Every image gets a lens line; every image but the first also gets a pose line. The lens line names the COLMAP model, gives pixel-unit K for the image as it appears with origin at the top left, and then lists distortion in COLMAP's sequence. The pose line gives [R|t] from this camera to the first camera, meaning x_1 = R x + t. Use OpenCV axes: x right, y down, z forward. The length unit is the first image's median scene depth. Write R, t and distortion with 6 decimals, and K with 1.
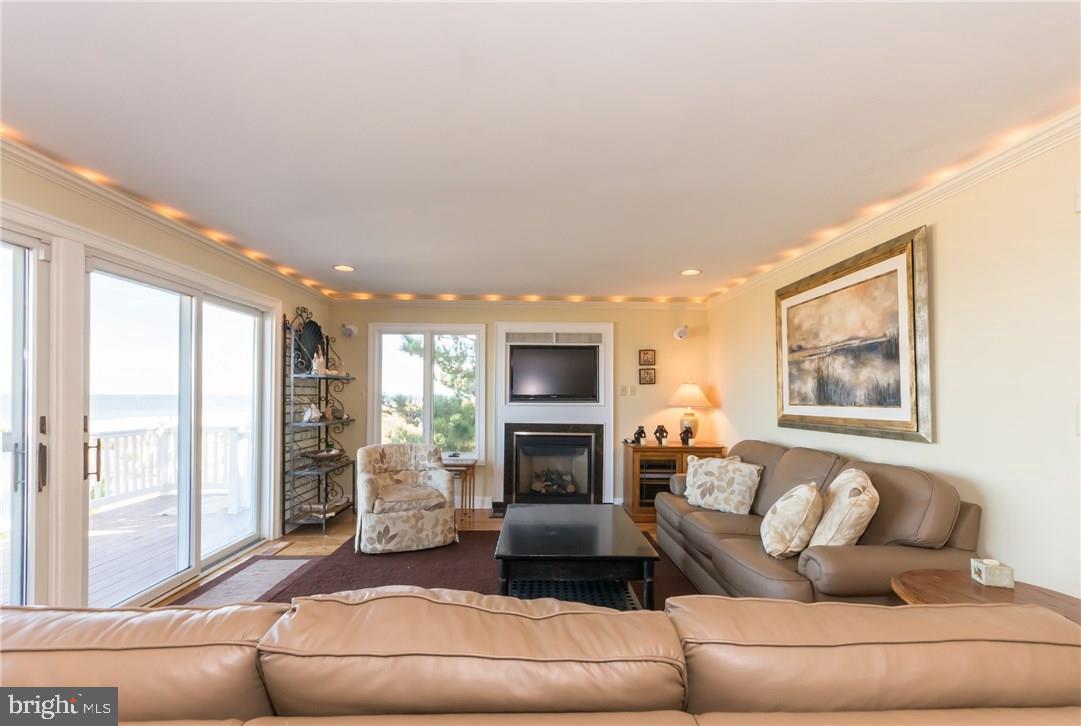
lens RADIAL K [[481.6, 0, 540.0], [0, 481.6, 388.8], [0, 0, 1]] dist [-0.000961, 0.000162]
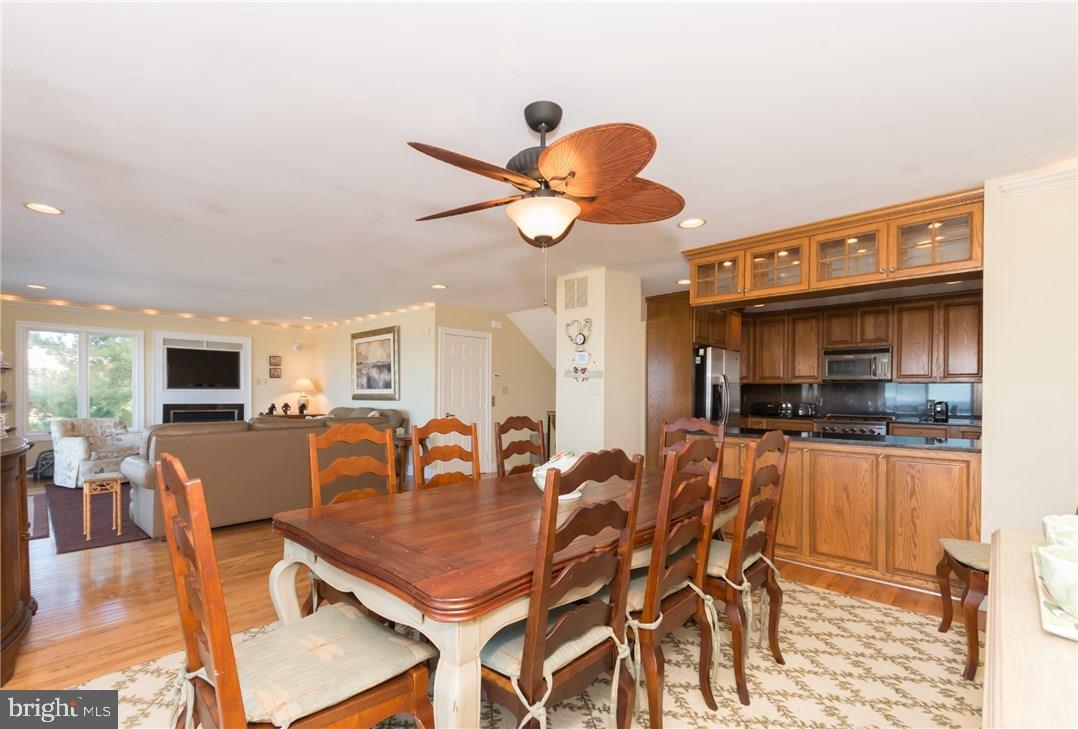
lens RADIAL K [[480.2, 0, 537.2], [0, 480.2, 393.6], [0, 0, 1]] dist [-0.000961, 0.000162]
pose [[0.703582, -0.004518, 0.710600, -0.382215], [-0.011993, 0.999762, 0.018231, 0.003797], [-0.710513, -0.021349, 0.703360, -0.943211]]
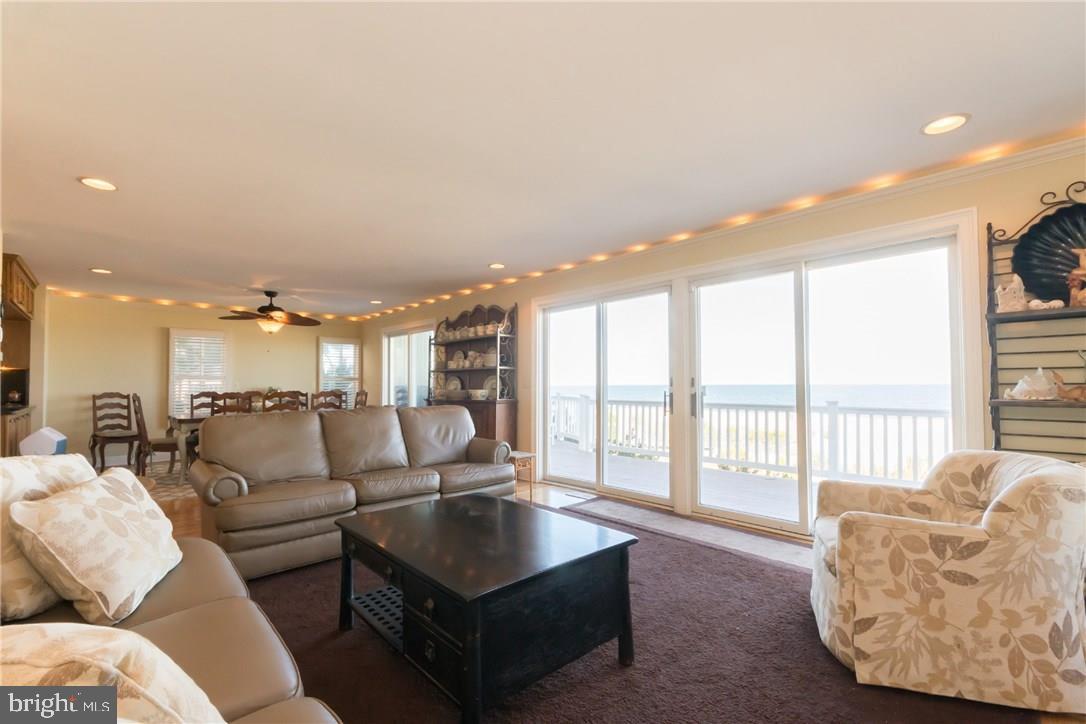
lens RADIAL K [[474.7, 0, 544.9], [0, 474.7, 371.5], [0, 0, 1]] dist [0.001476, 0.000154]
pose [[-0.753357, -0.015815, -0.657422, 0.298238], [0.010773, 0.999280, -0.036383, 0.049995], [0.657524, -0.034491, -0.752644, 1.112678]]
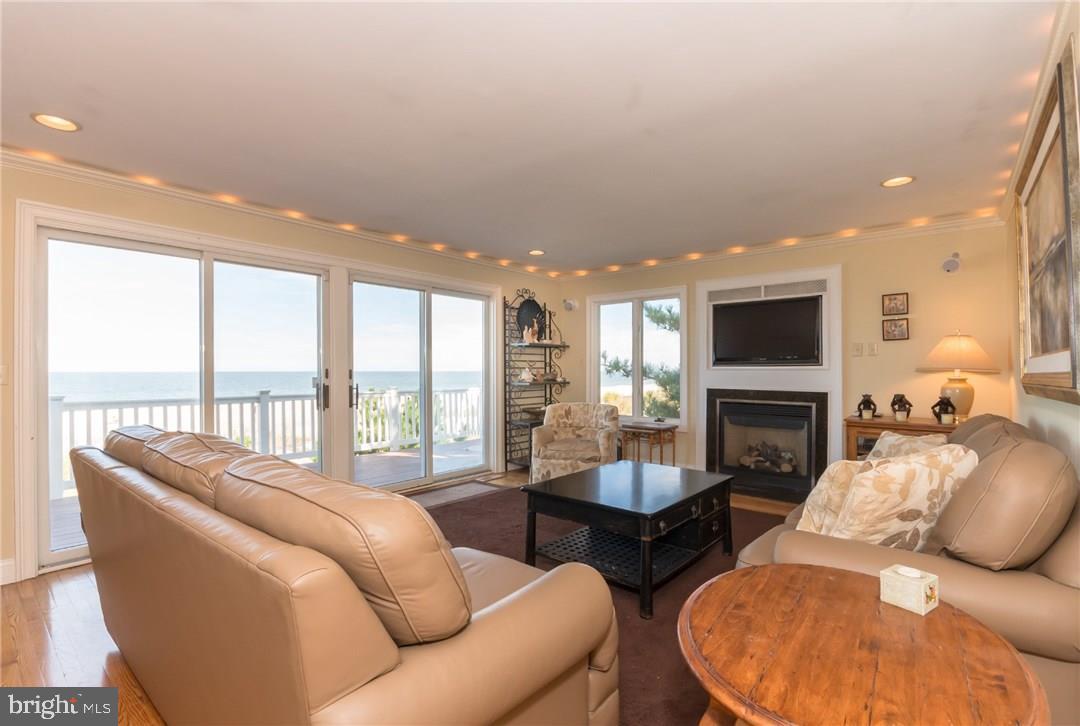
lens RADIAL K [[495.1, 0, 530.8], [0, 495.1, 365.1], [0, 0, 1]] dist [-0.016692, 0.000066]
pose [[0.747293, -0.011928, -0.664387, 0.397445], [0.012761, 0.999912, -0.003598, 0.032147], [0.664372, -0.005790, 0.747380, 0.074460]]
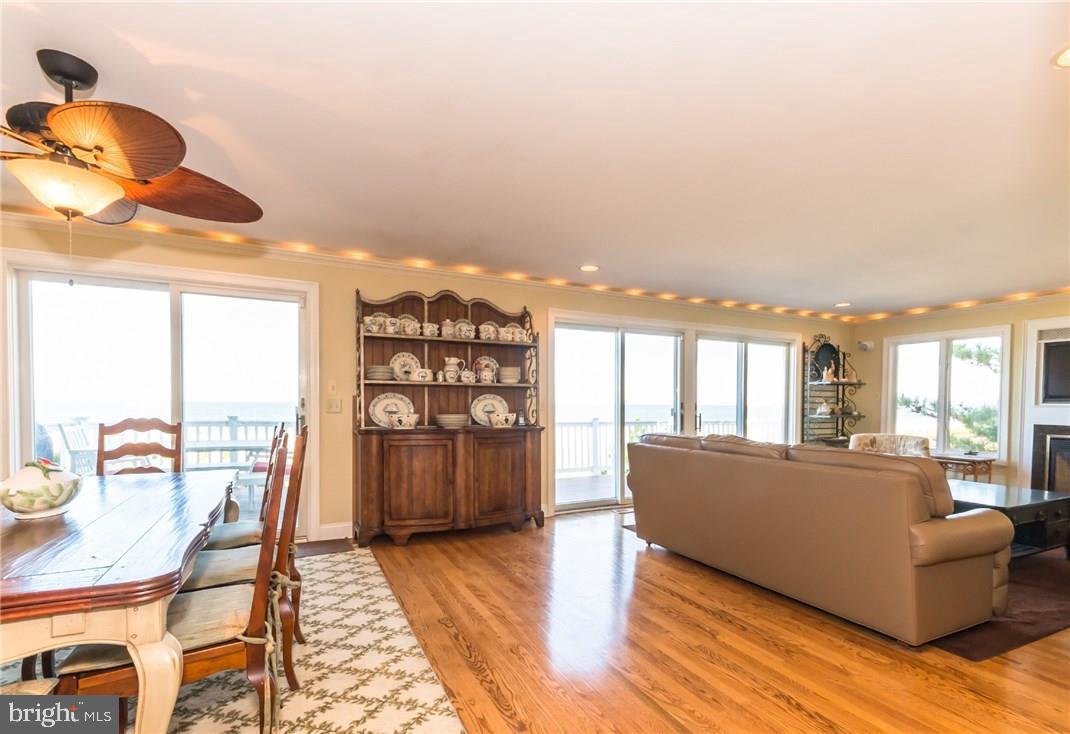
lens RADIAL K [[489.6, 0, 524.8], [0, 489.6, 411.5], [0, 0, 1]] dist [0.004462, -0.001239]
pose [[0.413125, 0.016853, -0.910519, 0.517842], [0.005735, 0.999761, 0.021106, 0.023862], [0.910656, -0.013941, 0.412929, -0.435407]]
